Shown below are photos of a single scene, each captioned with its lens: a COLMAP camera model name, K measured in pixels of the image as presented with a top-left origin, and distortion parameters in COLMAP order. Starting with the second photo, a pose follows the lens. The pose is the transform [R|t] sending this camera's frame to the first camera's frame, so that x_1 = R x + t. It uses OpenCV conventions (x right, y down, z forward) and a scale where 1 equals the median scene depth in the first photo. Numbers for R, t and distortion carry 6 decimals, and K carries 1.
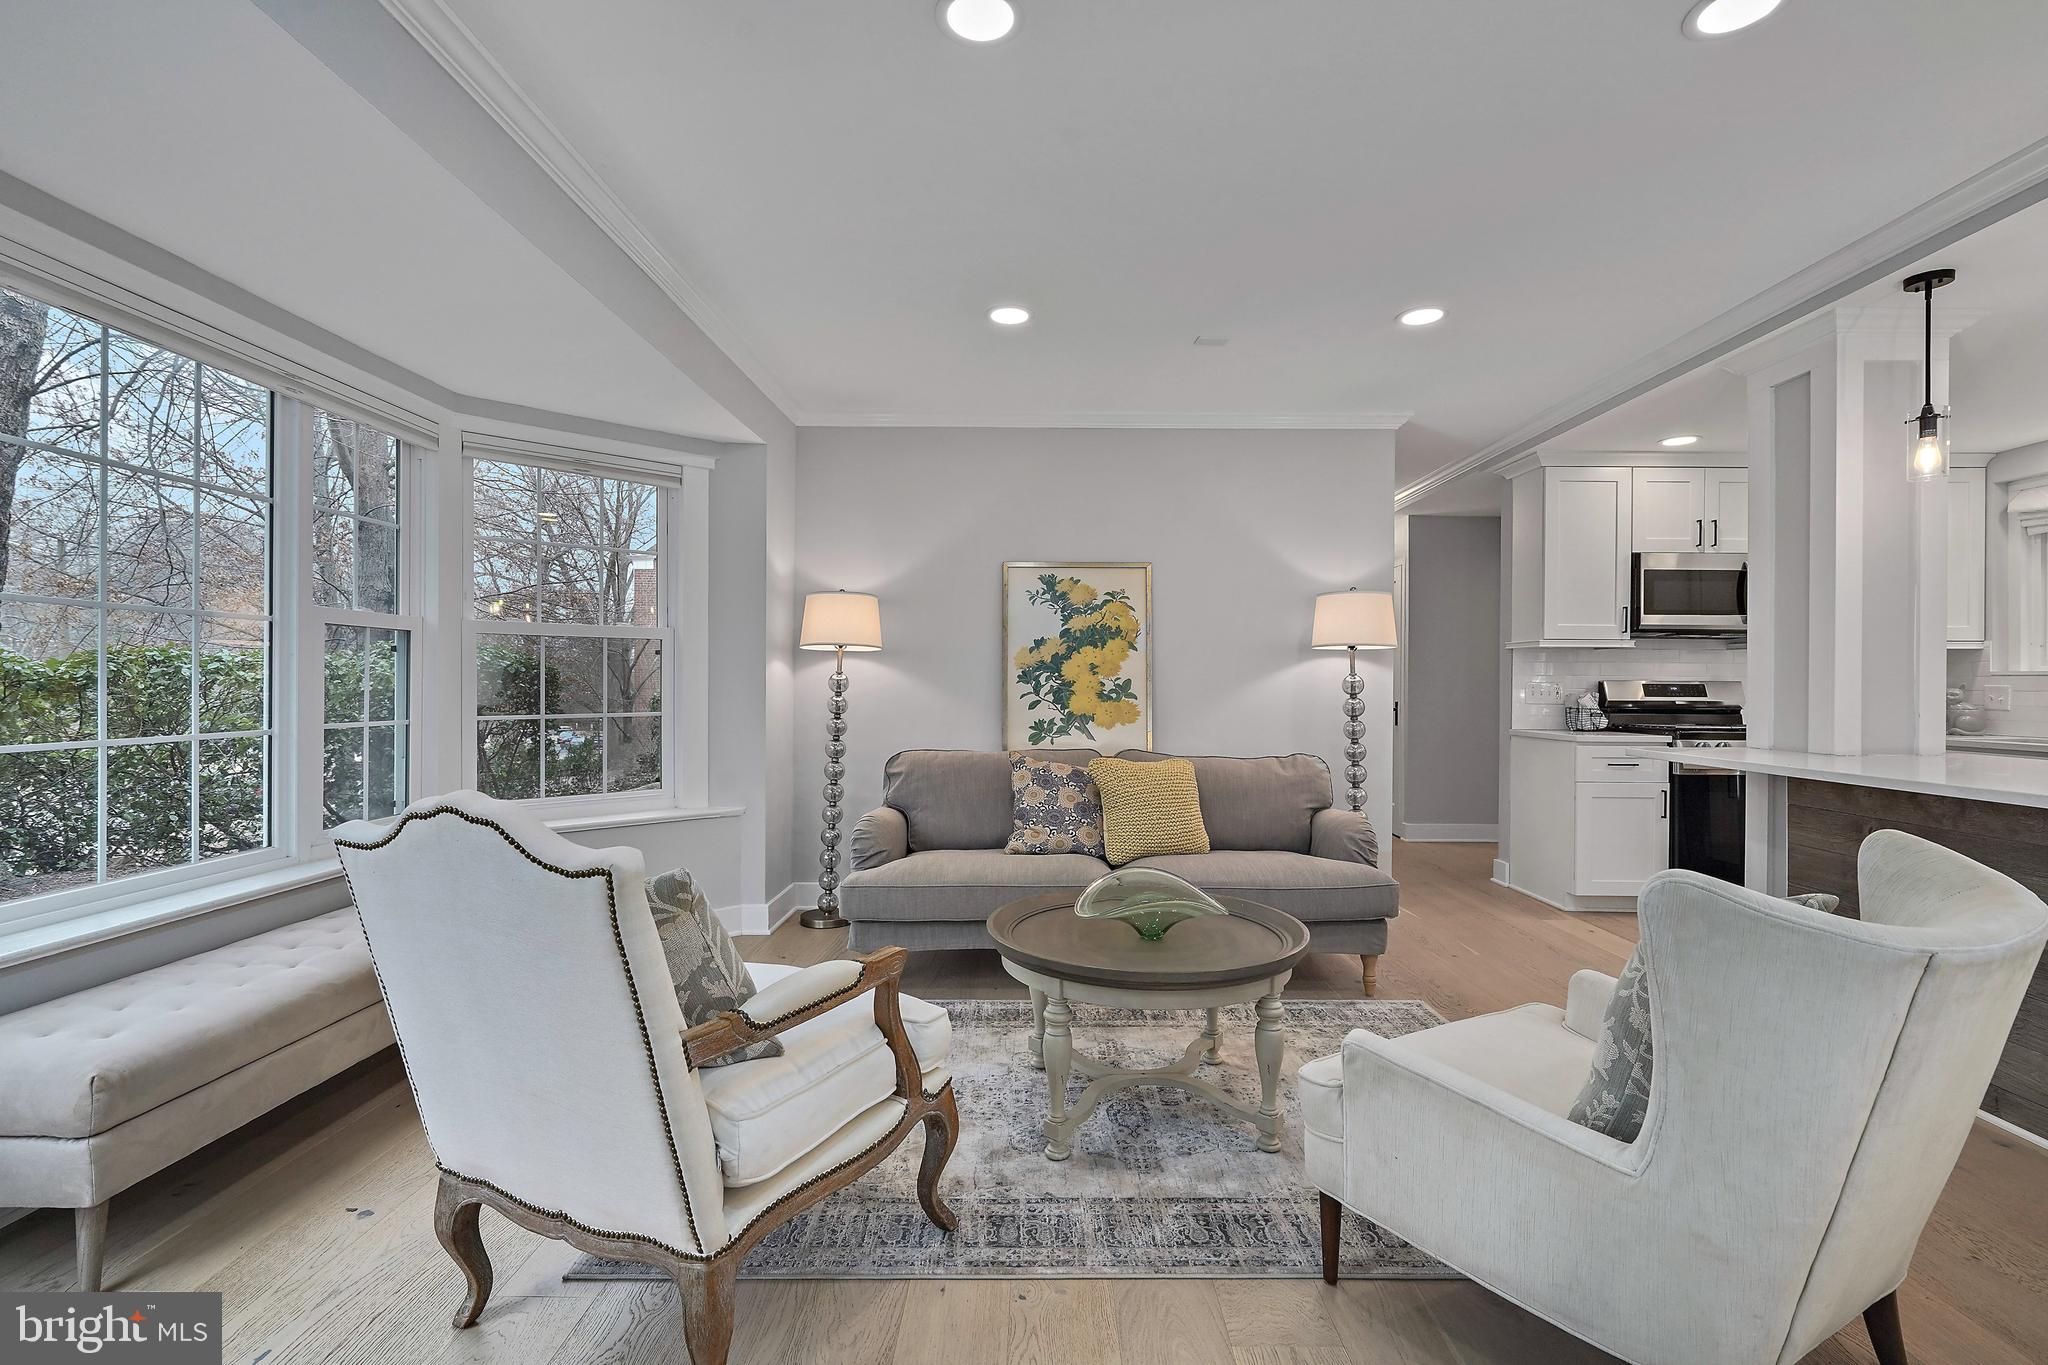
lens RADIAL K [[927.2, 0, 1020.9], [0, 927.2, 681.8], [0, 0, 1]] dist [-0.002906, 0.000546]
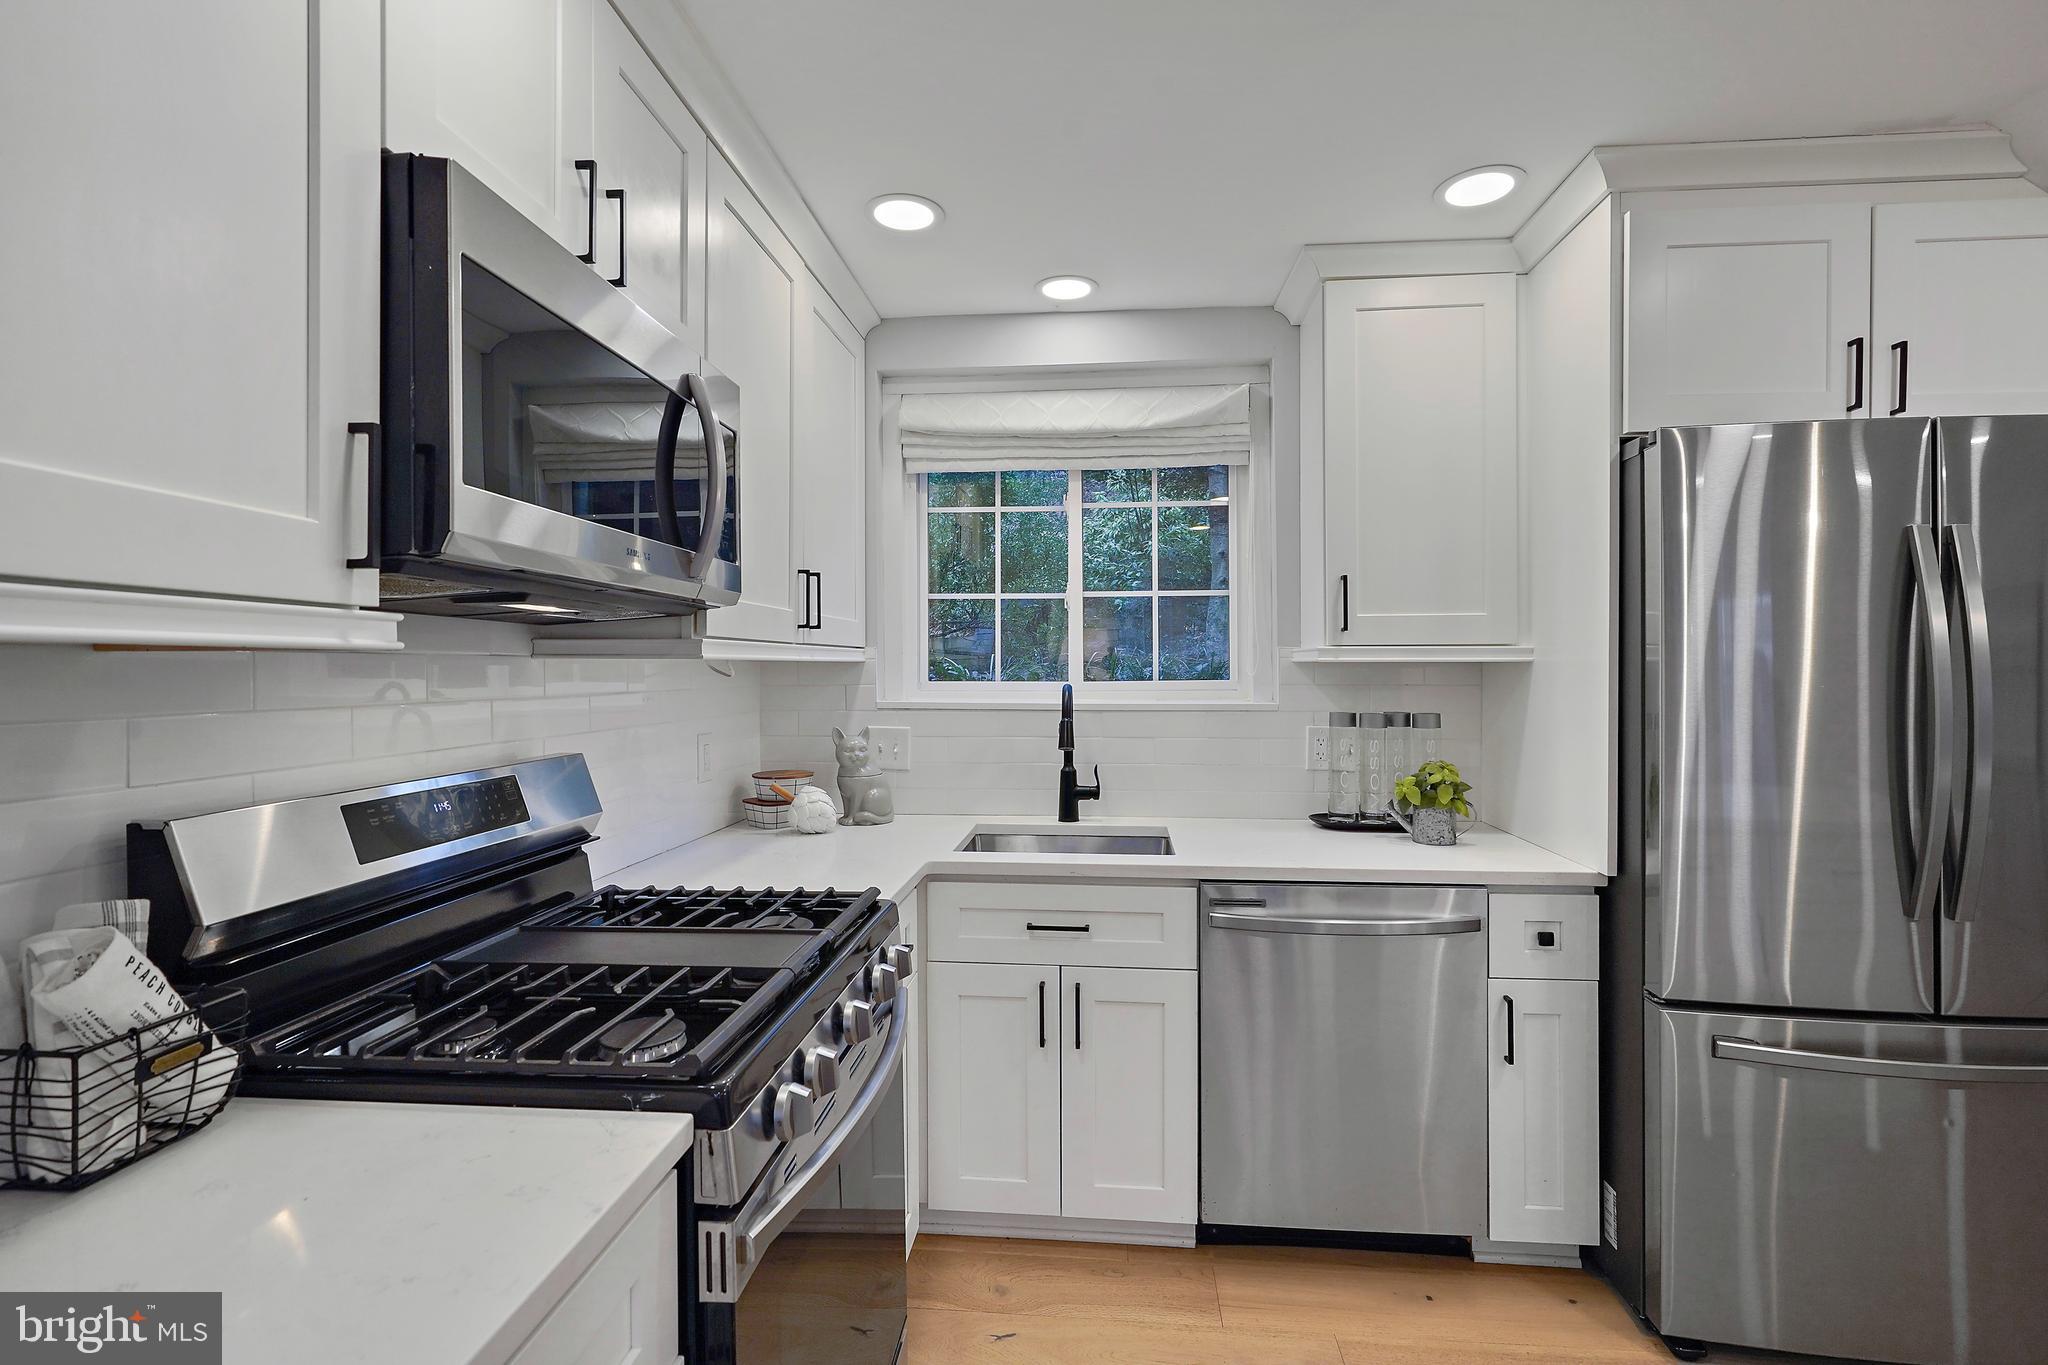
lens RADIAL K [[936.9, 0, 1023.0], [0, 936.9, 672.7], [0, 0, 1]] dist [0.003360, 0.000247]
pose [[0.071082, -0.010463, 0.997416, 0.478689], [-0.002831, 0.999939, 0.010691, -0.035109], [-0.997466, -0.003584, 0.071048, 0.859868]]
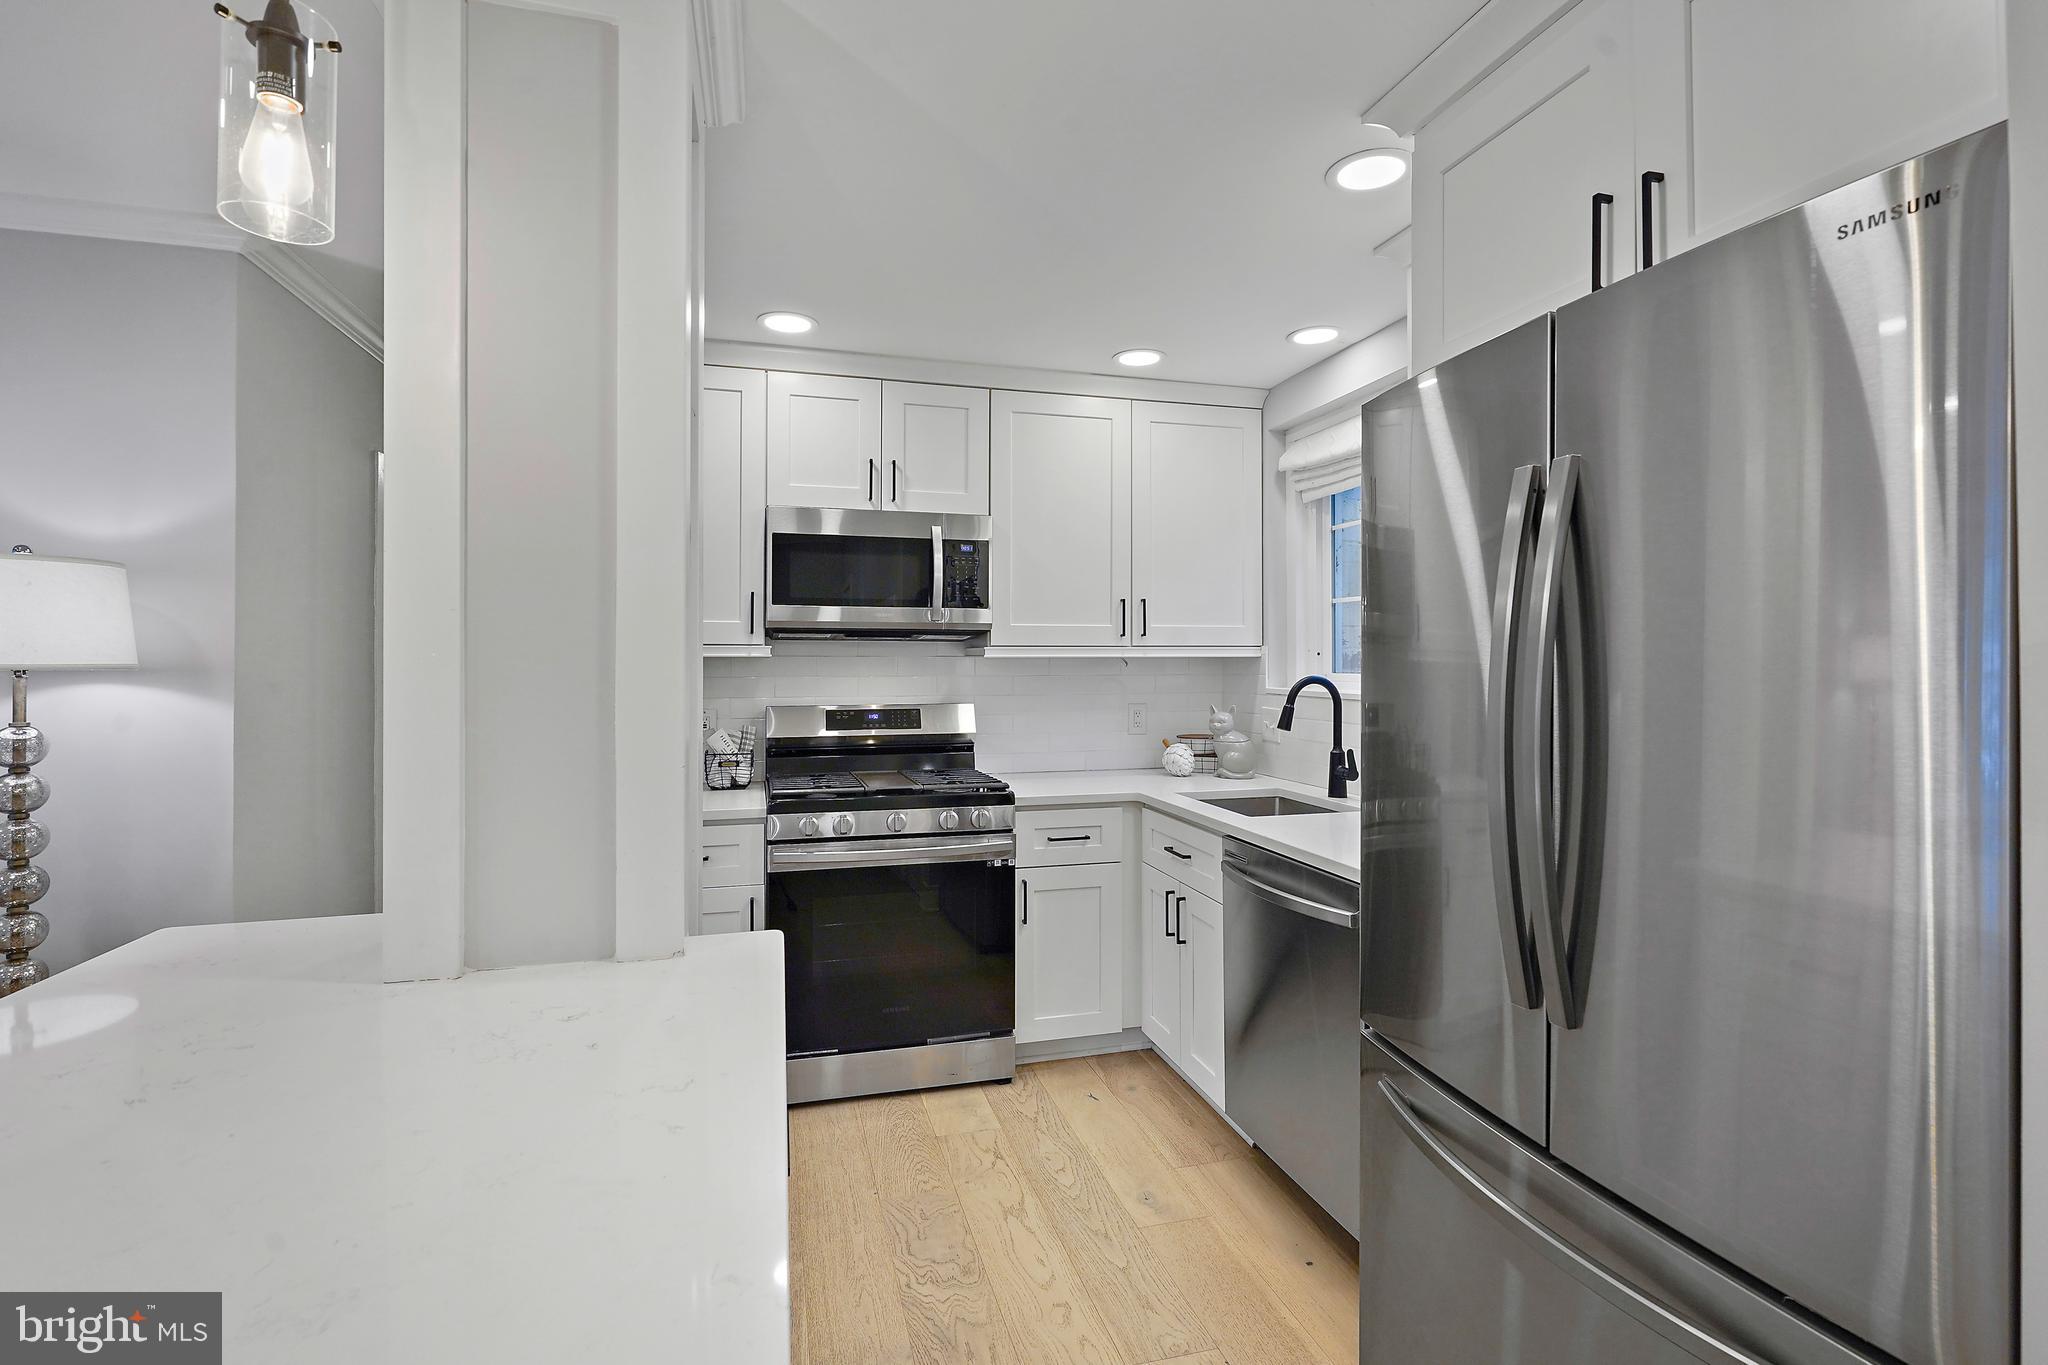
lens RADIAL K [[921.1, 0, 1027.3], [0, 921.1, 661.3], [0, 0, 1]] dist [-0.022424, 0.000147]
pose [[0.958057, -0.005874, 0.286516, 0.653965], [0.005076, 0.999981, 0.003526, -0.035552], [-0.286531, -0.001924, 0.958069, 0.356077]]
